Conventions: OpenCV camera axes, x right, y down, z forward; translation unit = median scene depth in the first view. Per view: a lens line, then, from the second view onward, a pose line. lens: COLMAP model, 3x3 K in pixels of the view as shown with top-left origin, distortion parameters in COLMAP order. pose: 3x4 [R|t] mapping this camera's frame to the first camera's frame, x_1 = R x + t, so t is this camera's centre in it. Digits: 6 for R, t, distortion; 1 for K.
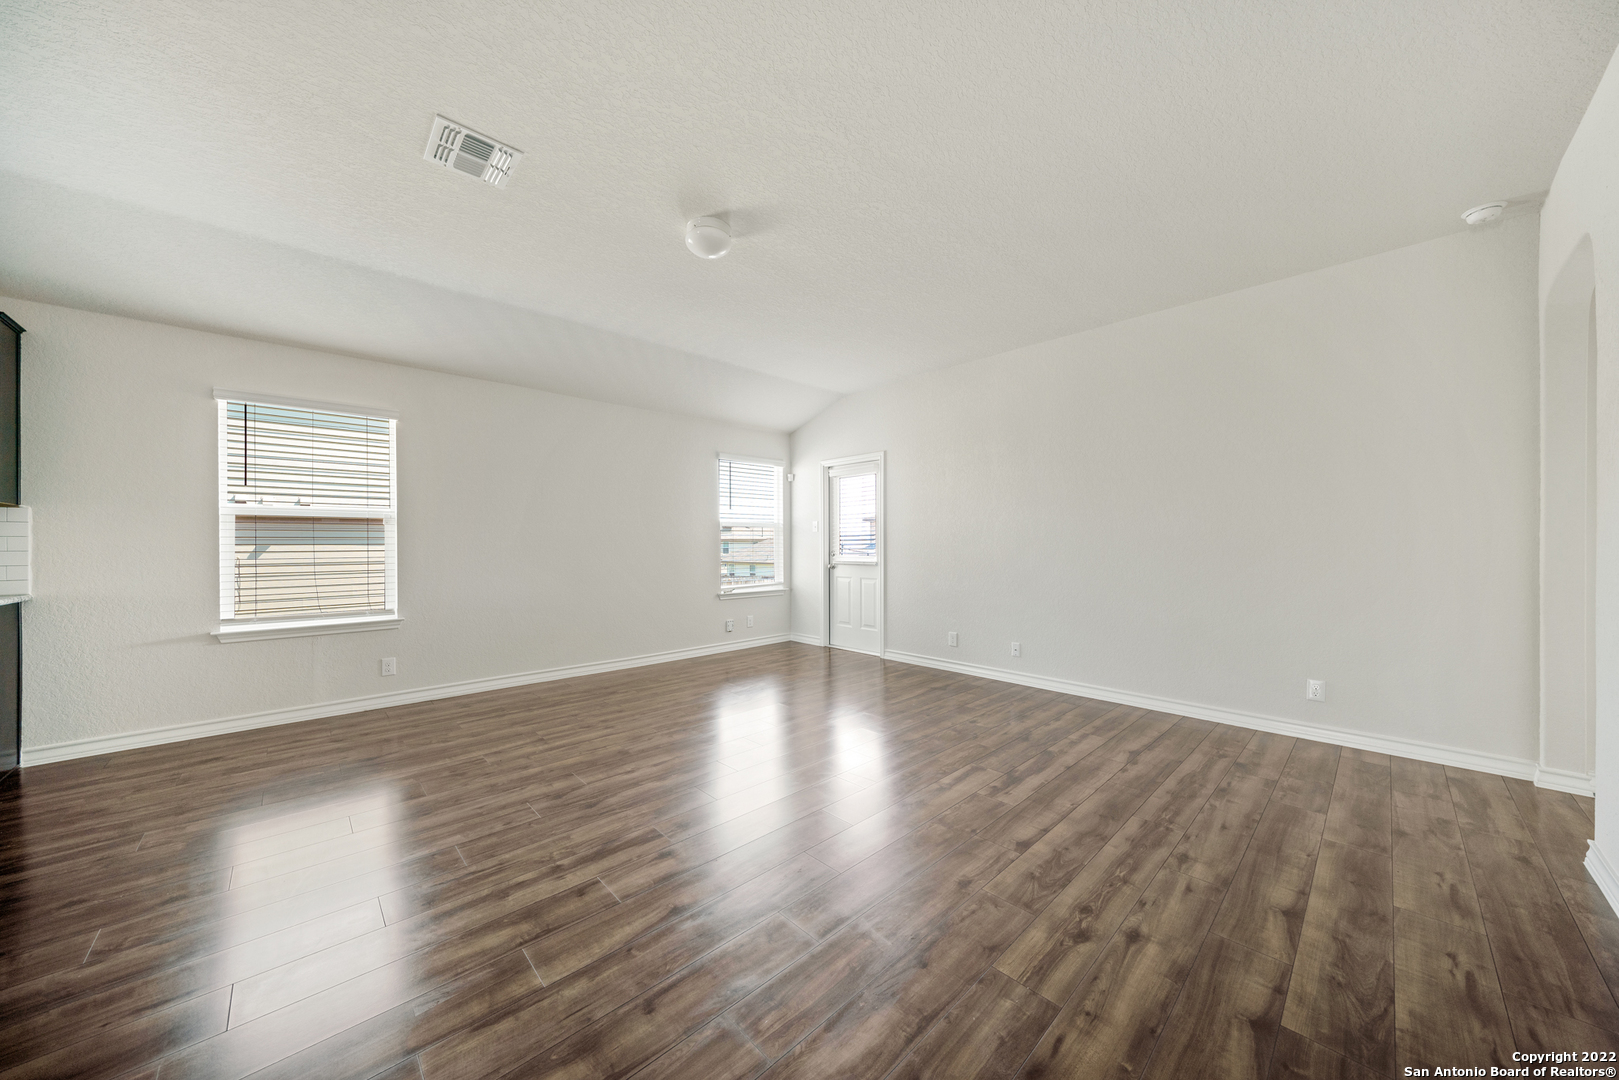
lens RADIAL K [[544.1, 0, 816.9], [0, 544.1, 547.2], [0, 0, 1]] dist [-0.004072, 0.000054]
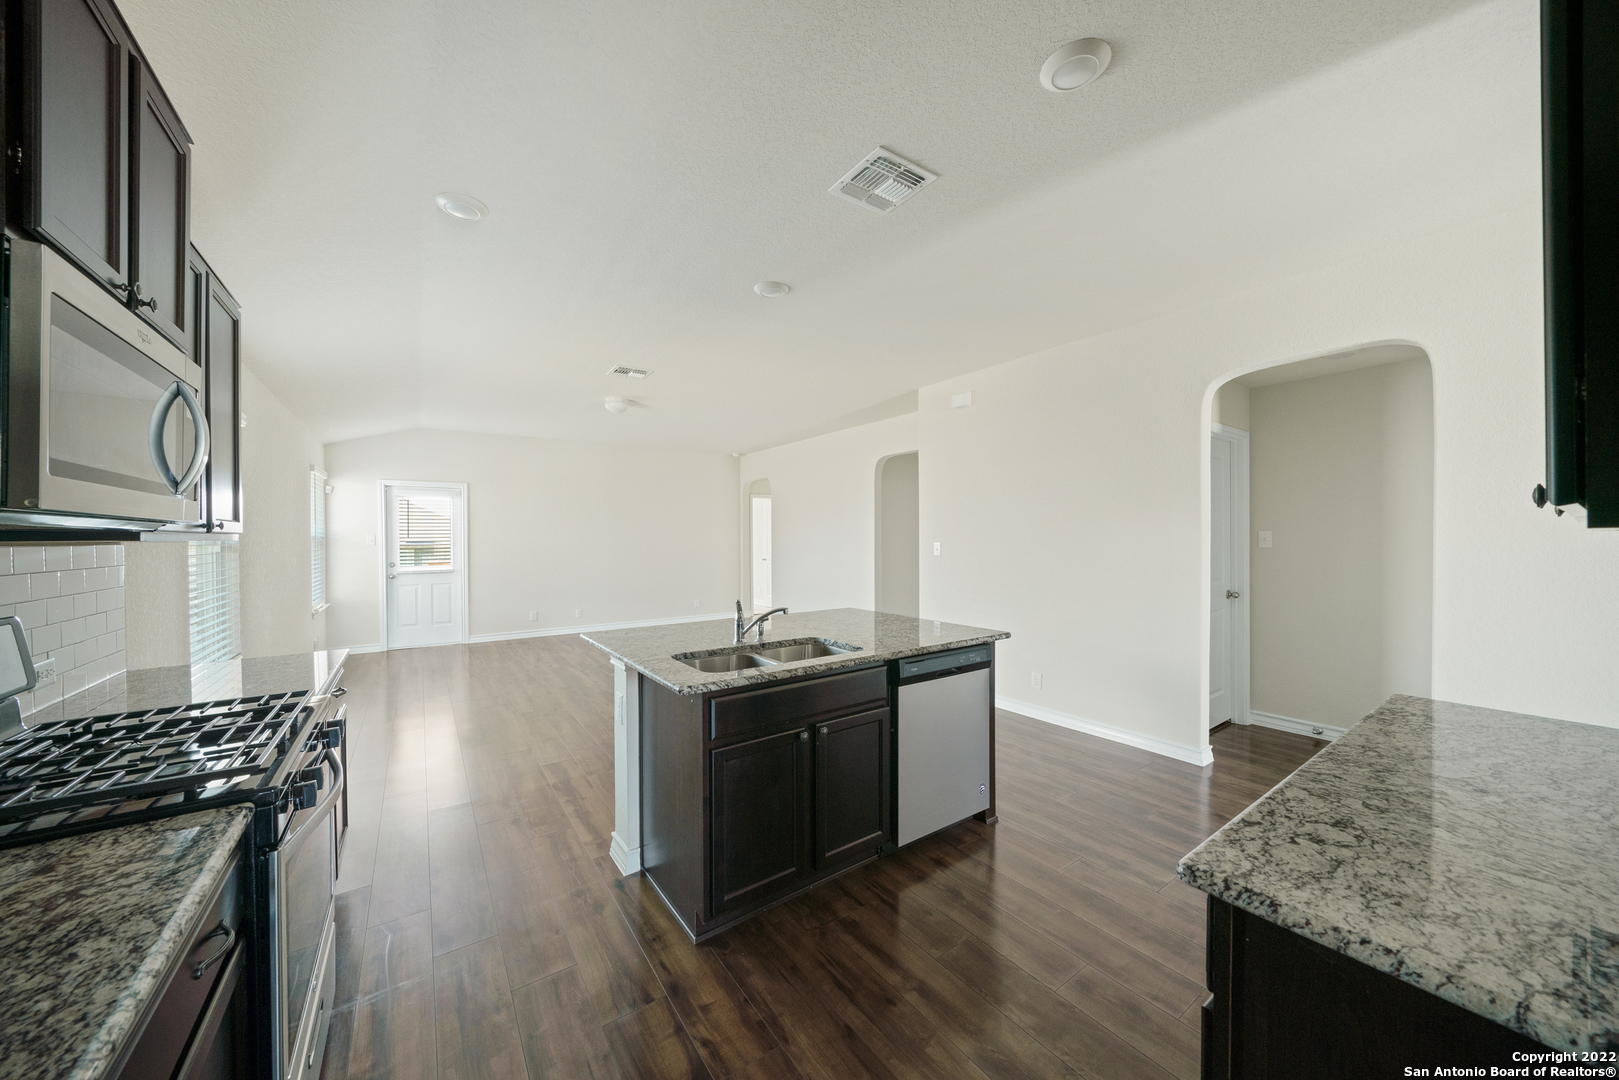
lens RADIAL K [[544.1, 0, 796.0], [0, 544.1, 538.7], [0, 0, 1]] dist [-0.004072, 0.000054]
pose [[0.172178, -0.002146, 0.985064, -1.979151], [0.012026, 0.999928, 0.000076, -0.068375], [-0.984993, 0.011833, 0.172191, 0.028844]]
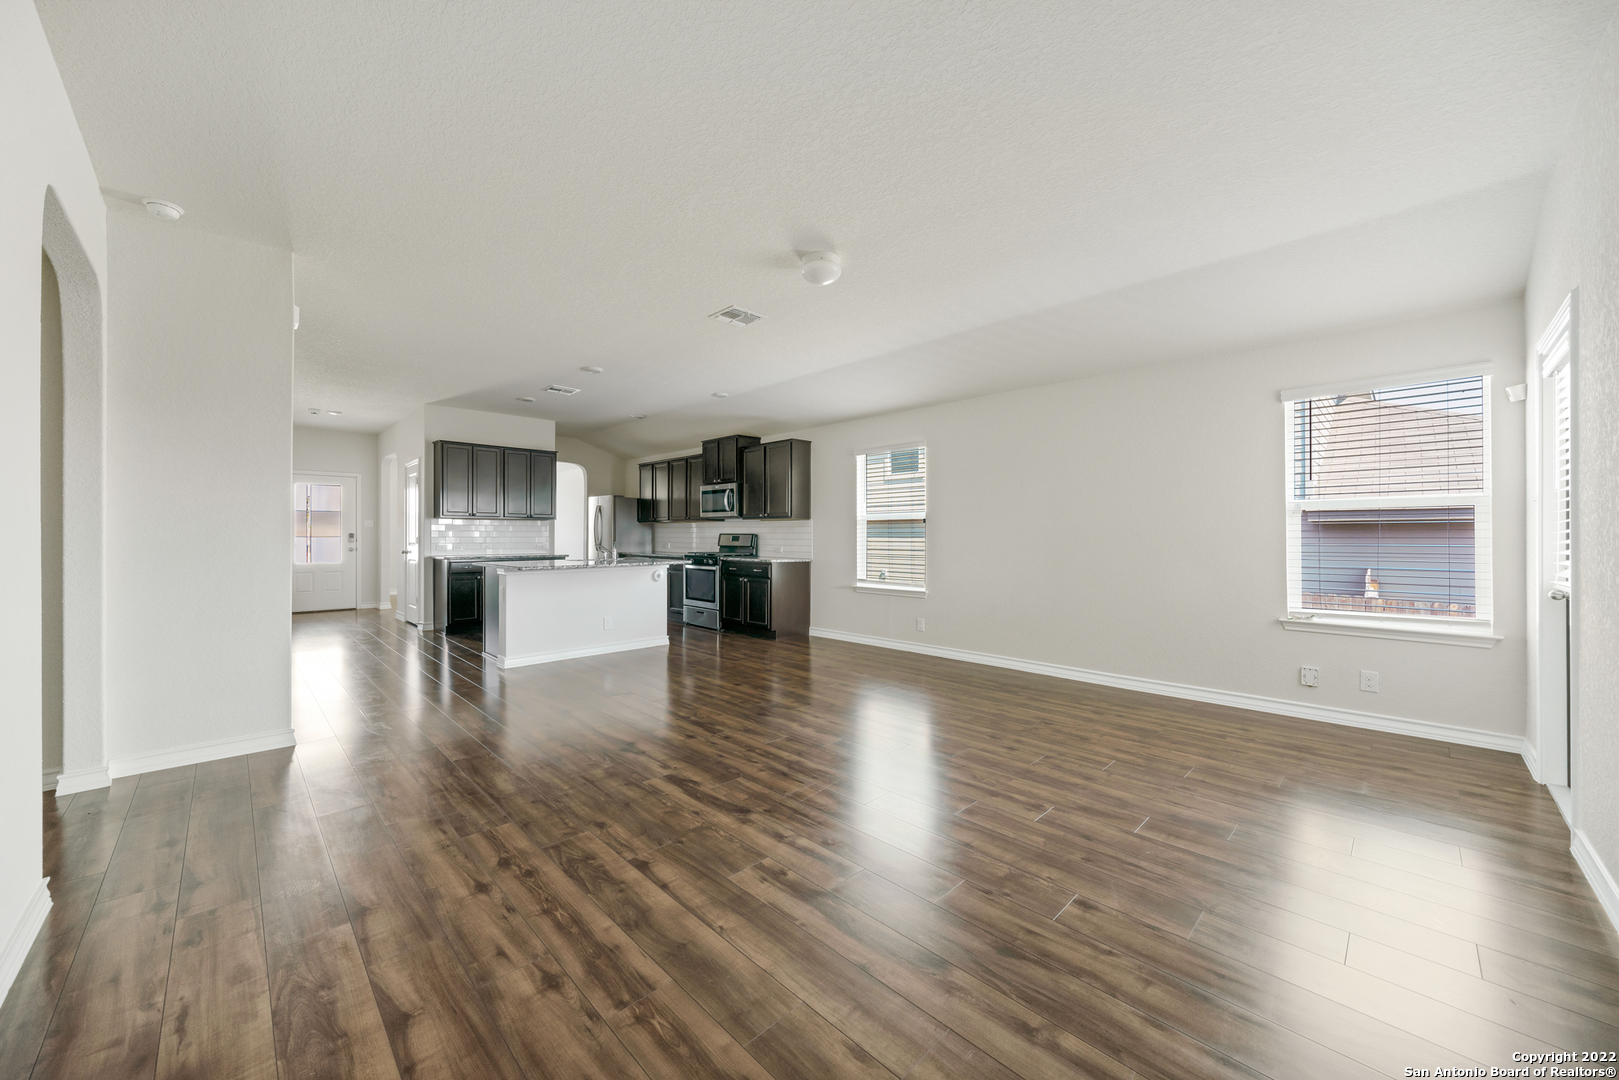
lens RADIAL K [[603.4, 0, 800.4], [0, 603.4, 534.8], [0, 0, 1]] dist [-0.000466, 0.000069]
pose [[0.003914, -0.002280, -0.999990, 1.038413], [-0.008712, 0.999959, -0.002314, -0.006321], [0.999954, 0.008721, 0.003894, 0.933639]]
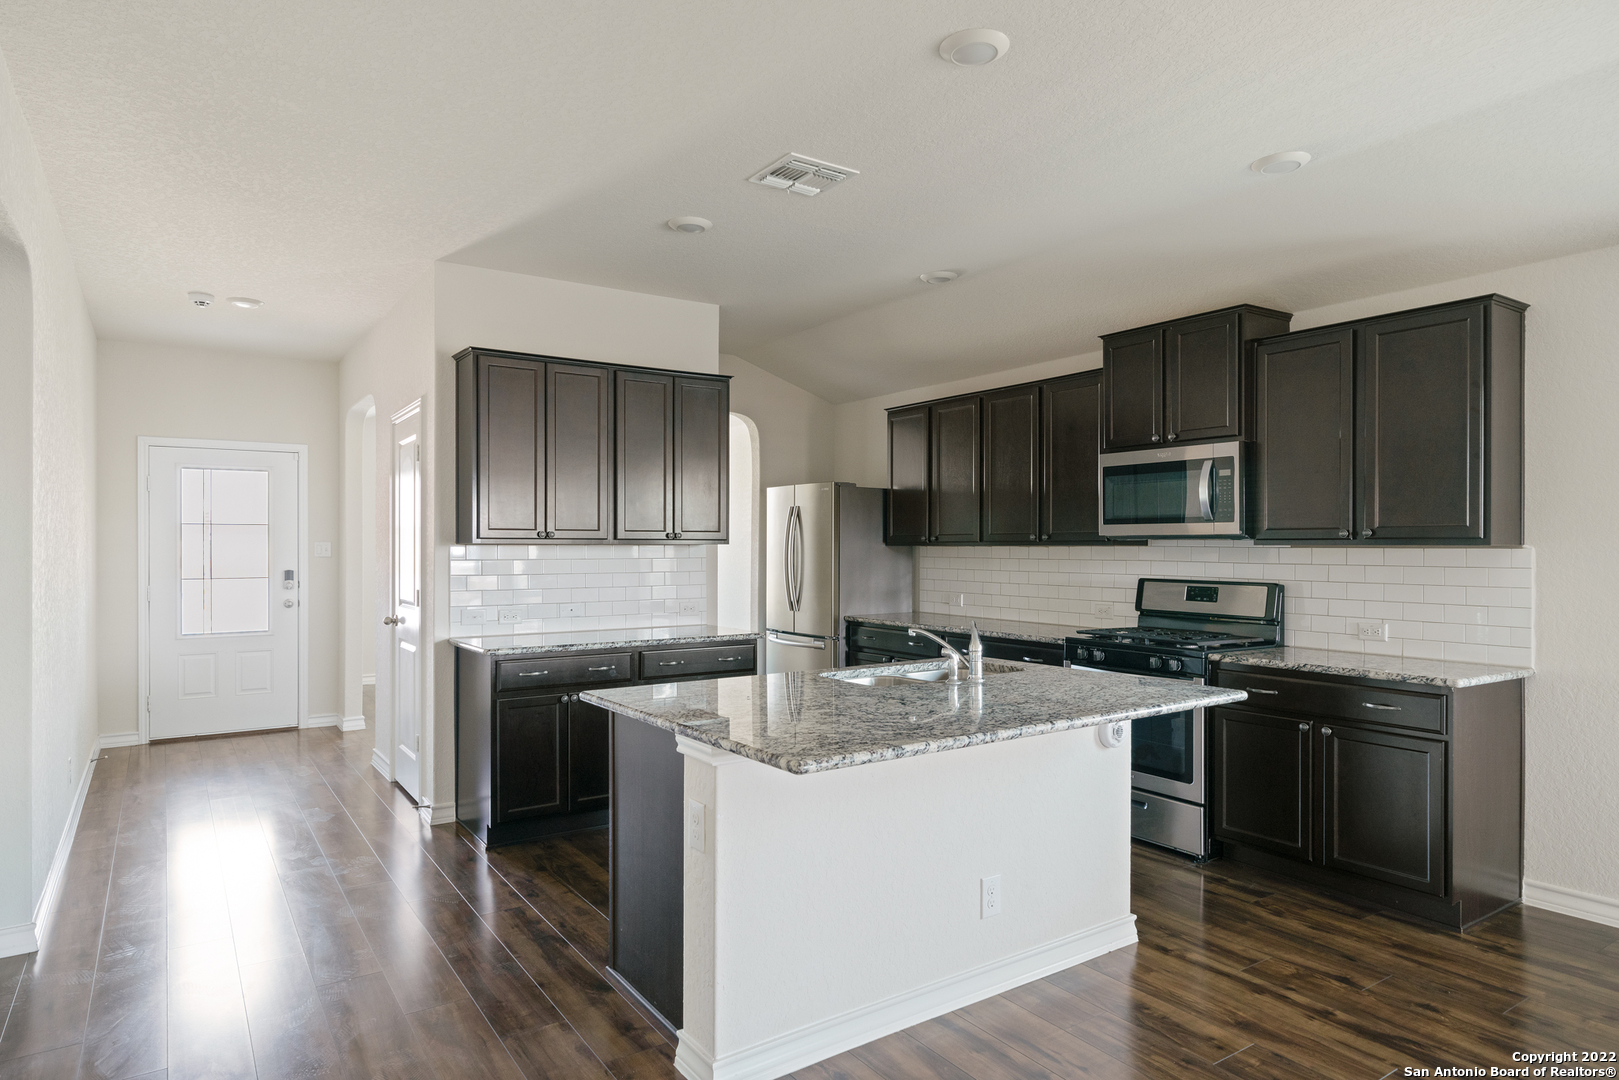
lens RADIAL K [[940.8, 0, 795.3], [0, 940.8, 544.9], [0, 0, 1]] dist [0.021357, -0.007520]
pose [[-0.173671, -0.004196, -0.984795, -0.030673], [-0.007429, 0.999968, -0.002951, -0.065919], [0.984776, 0.006803, -0.173696, 0.243976]]
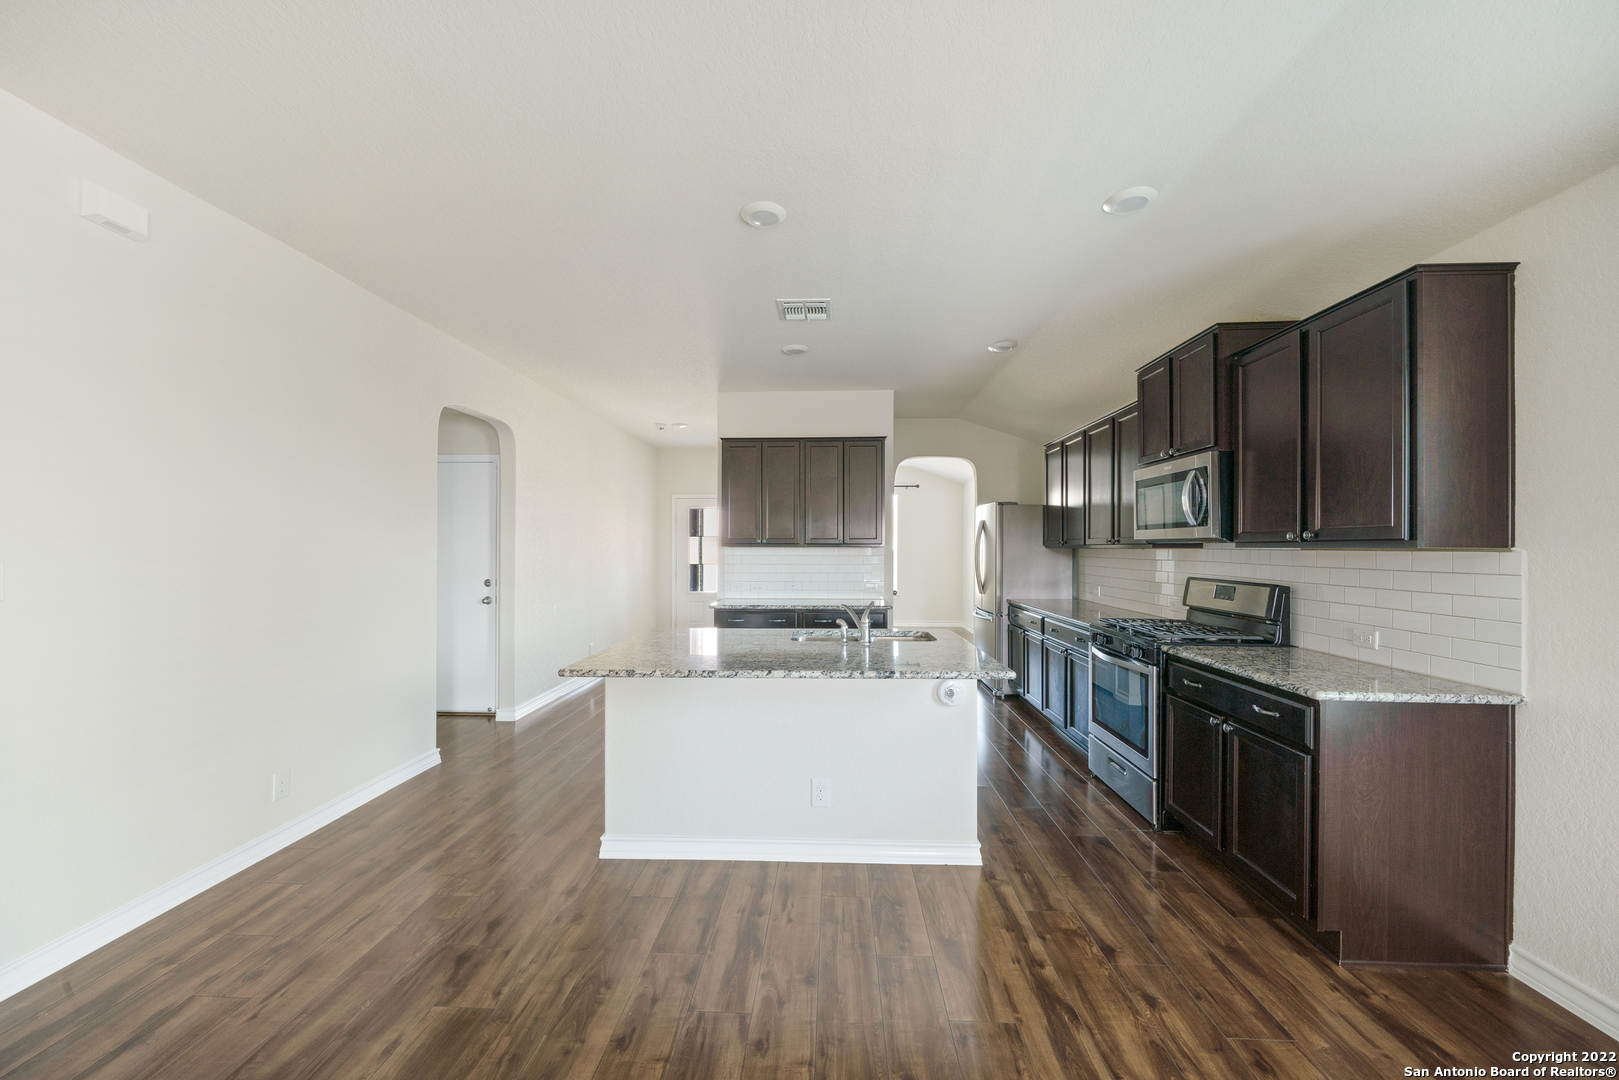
lens RADIAL K [[603.4, 0, 815.5], [0, 603.4, 544.5], [0, 0, 1]] dist [-0.000466, 0.000069]
pose [[-0.723893, -0.006858, -0.689878, -0.414155], [-0.007990, 0.999967, -0.001556, -0.073232], [0.689866, 0.004386, -0.723924, 0.932540]]
